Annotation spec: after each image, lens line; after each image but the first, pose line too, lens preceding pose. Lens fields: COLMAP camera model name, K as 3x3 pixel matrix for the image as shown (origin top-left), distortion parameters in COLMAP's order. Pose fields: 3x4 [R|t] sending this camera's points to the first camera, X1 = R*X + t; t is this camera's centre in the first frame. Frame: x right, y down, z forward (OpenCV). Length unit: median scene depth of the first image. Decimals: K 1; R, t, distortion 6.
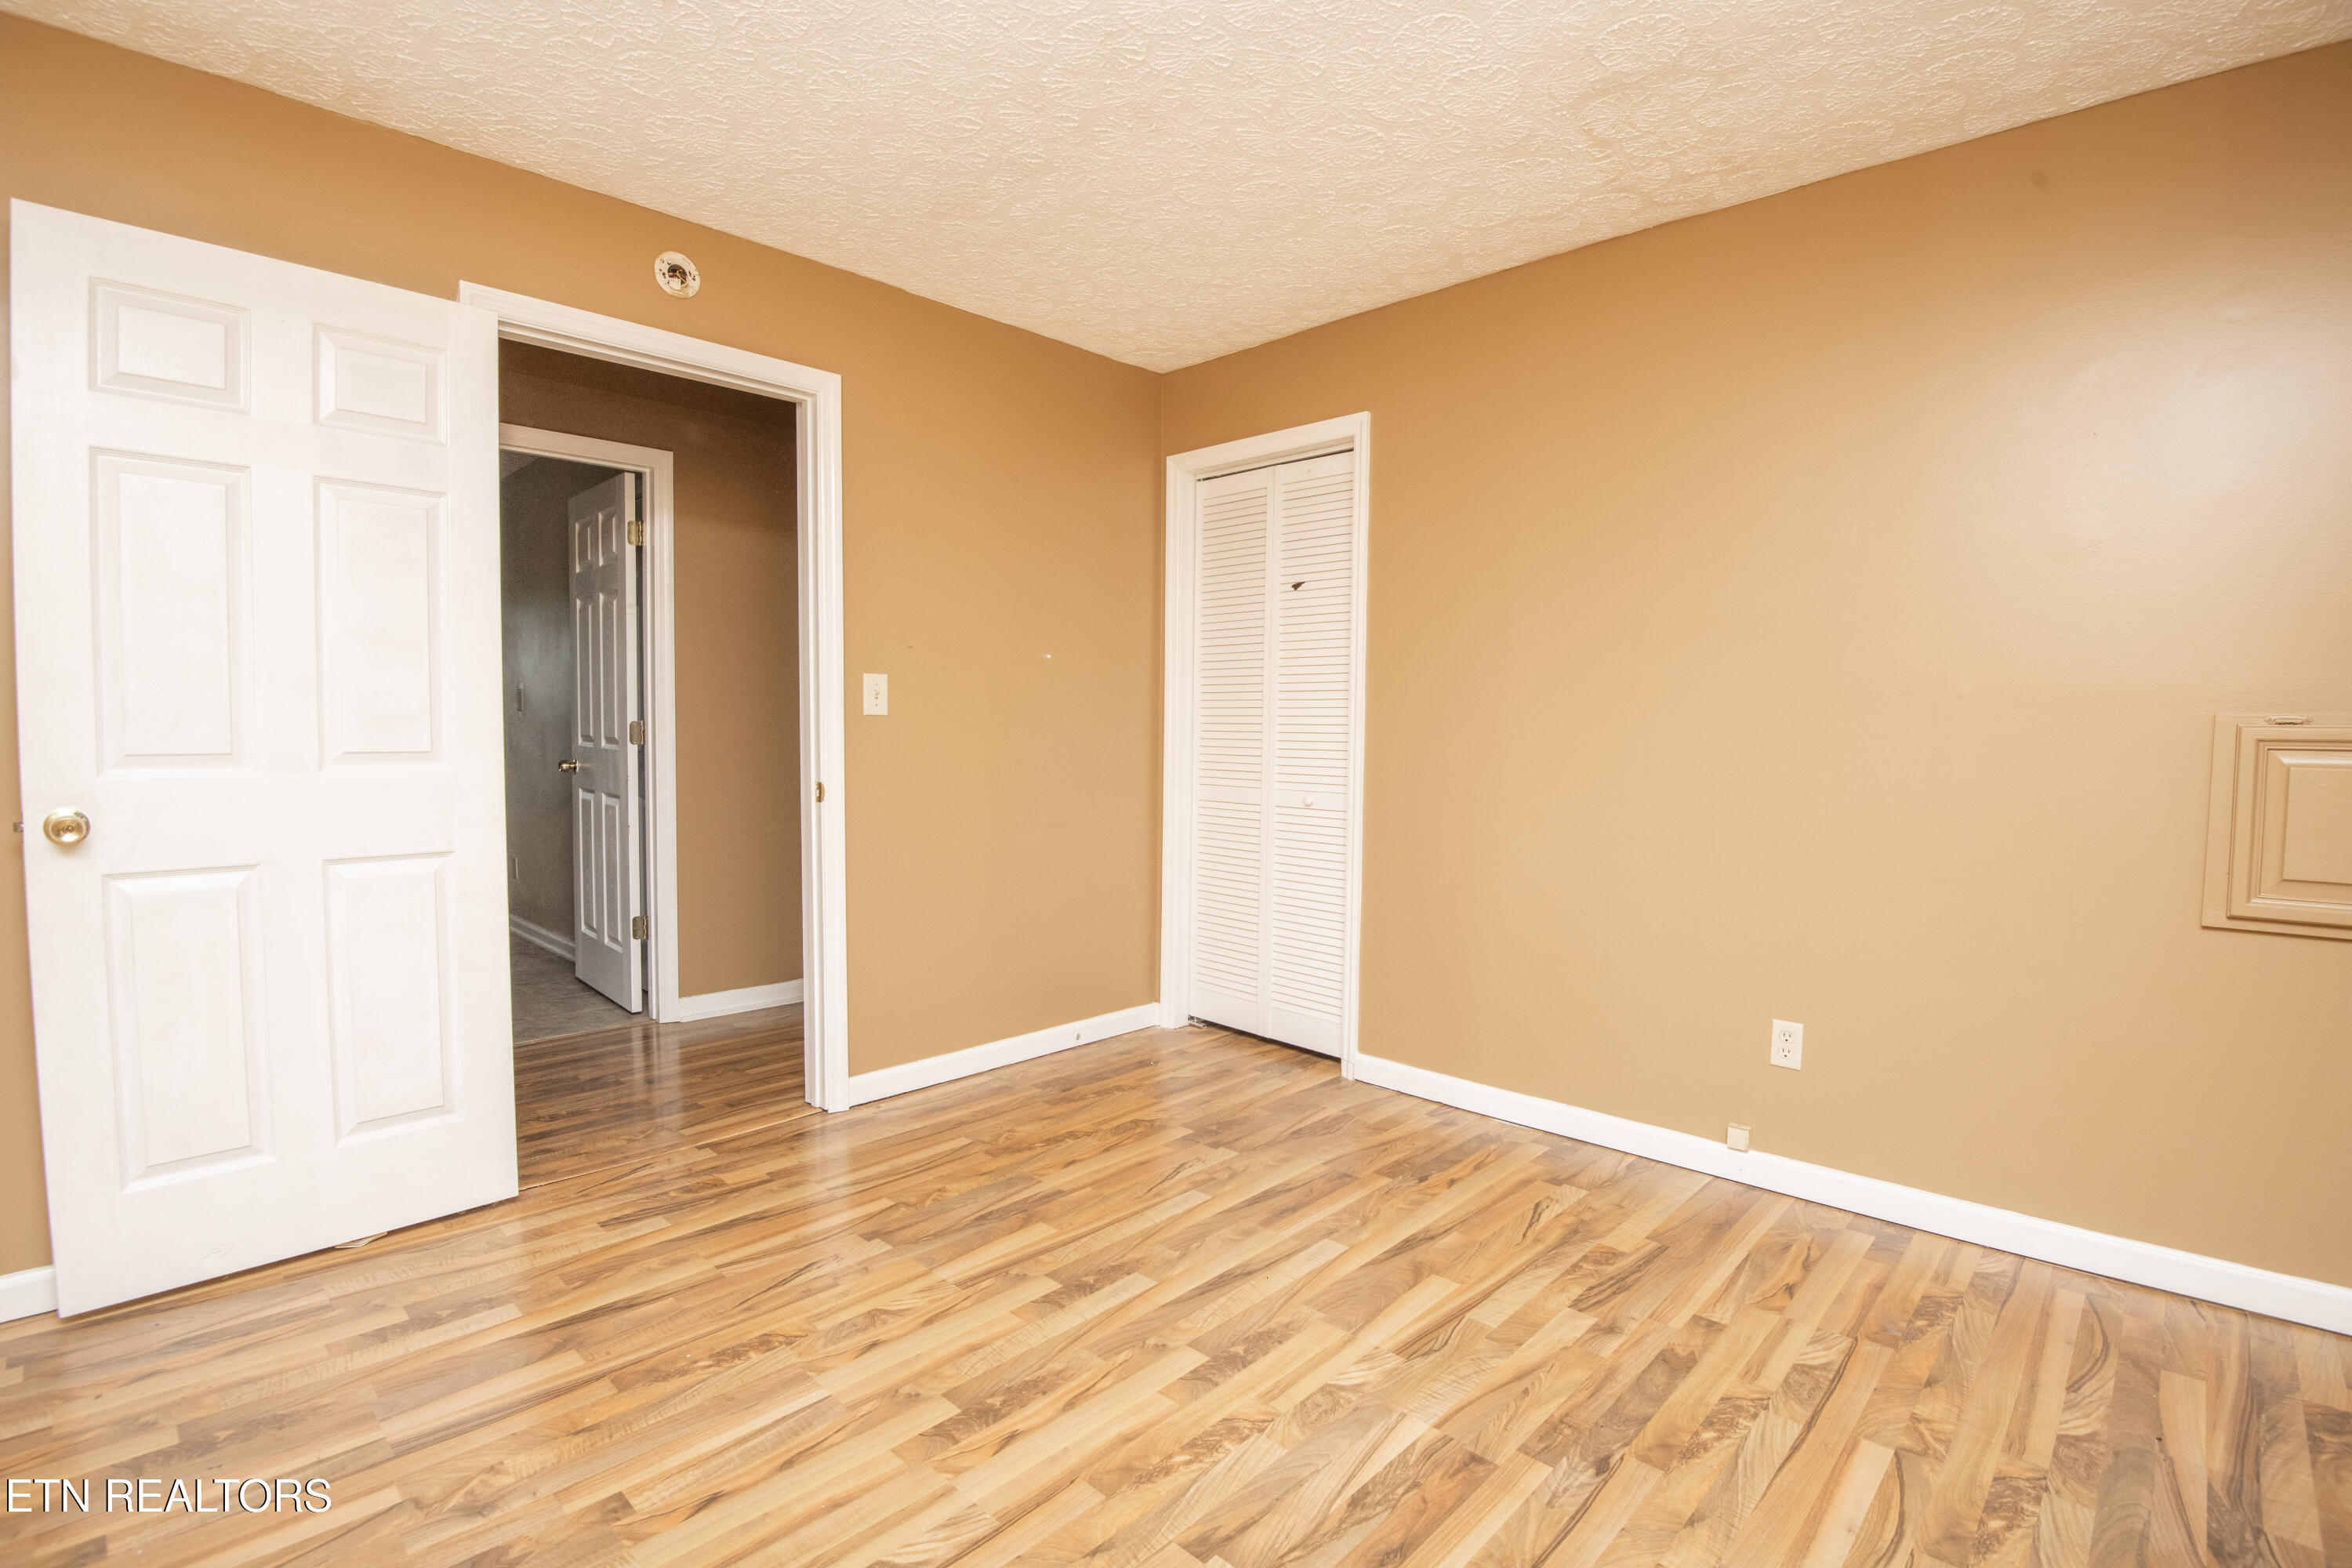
lens RADIAL K [[1090.3, 0, 1178.0], [0, 1090.3, 784.0], [0, 0, 1]] dist [-0.017841, -0.014277]
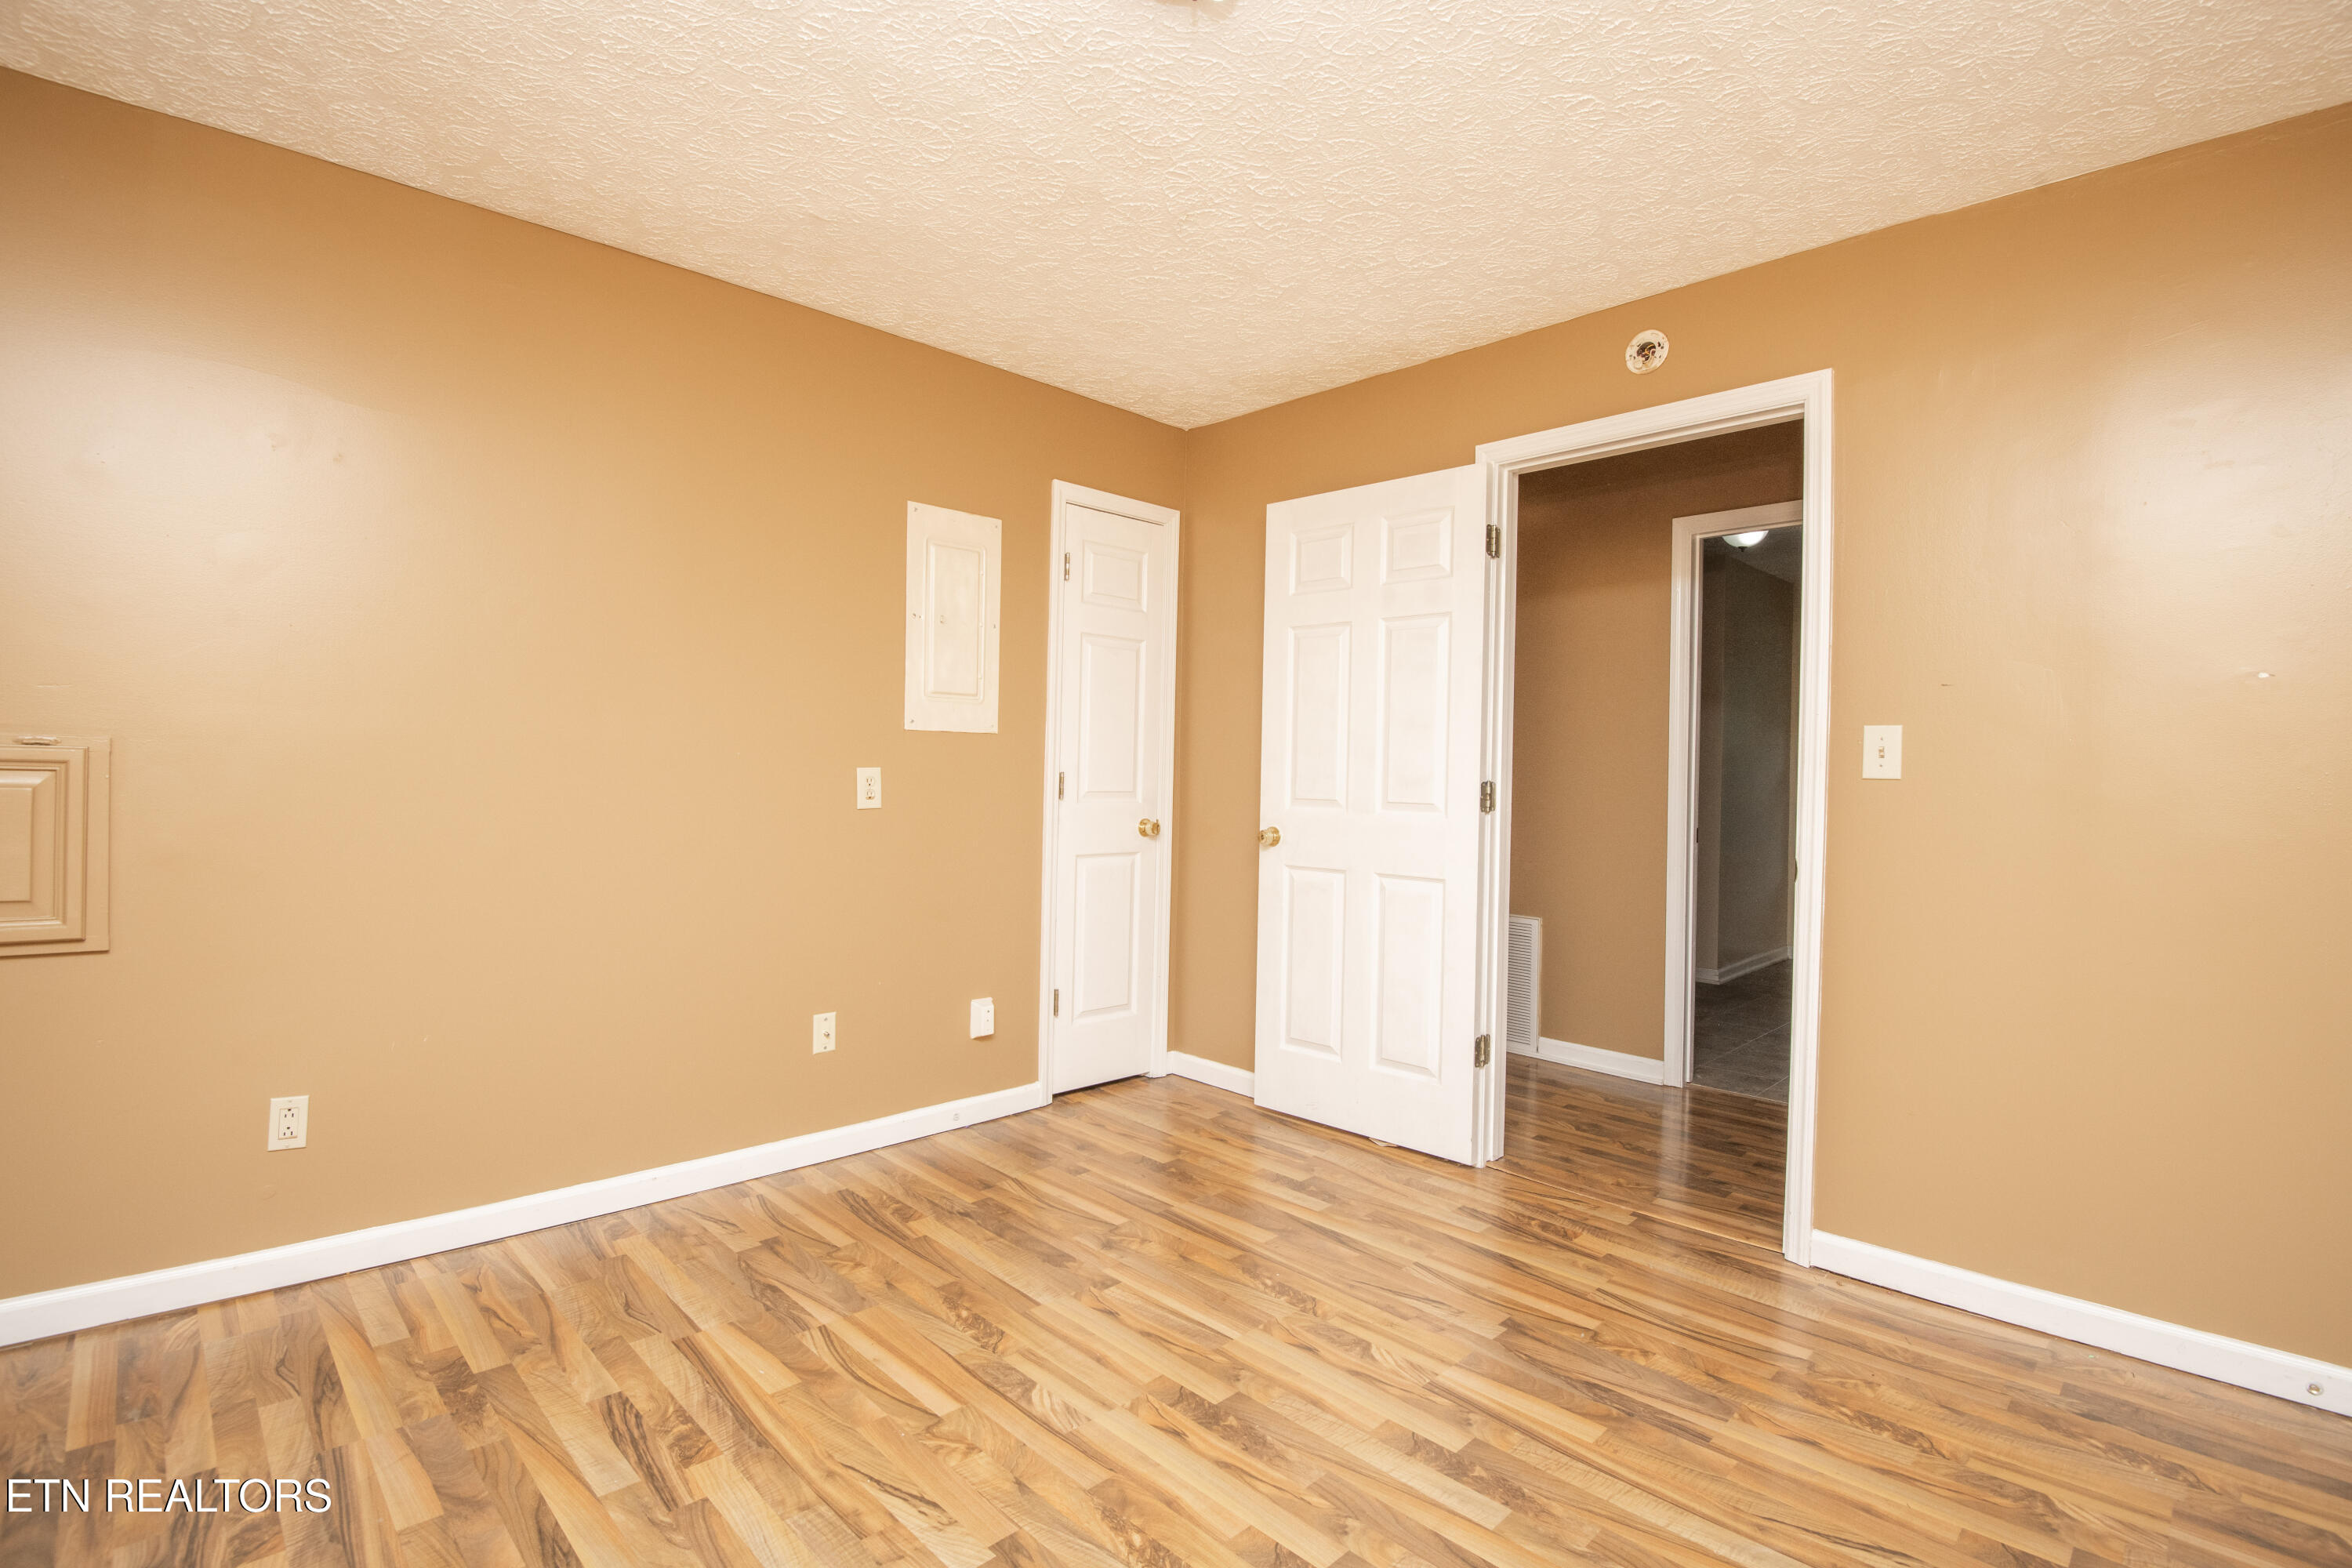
lens RADIAL K [[1090.3, 0, 1192.3], [0, 1090.3, 775.9], [0, 0, 1]] dist [-0.017841, -0.014277]
pose [[-0.027954, -0.005841, -0.999592, 0.710829], [-0.070297, 0.997519, -0.003863, -0.039594], [0.997134, 0.070160, -0.028295, 0.759339]]
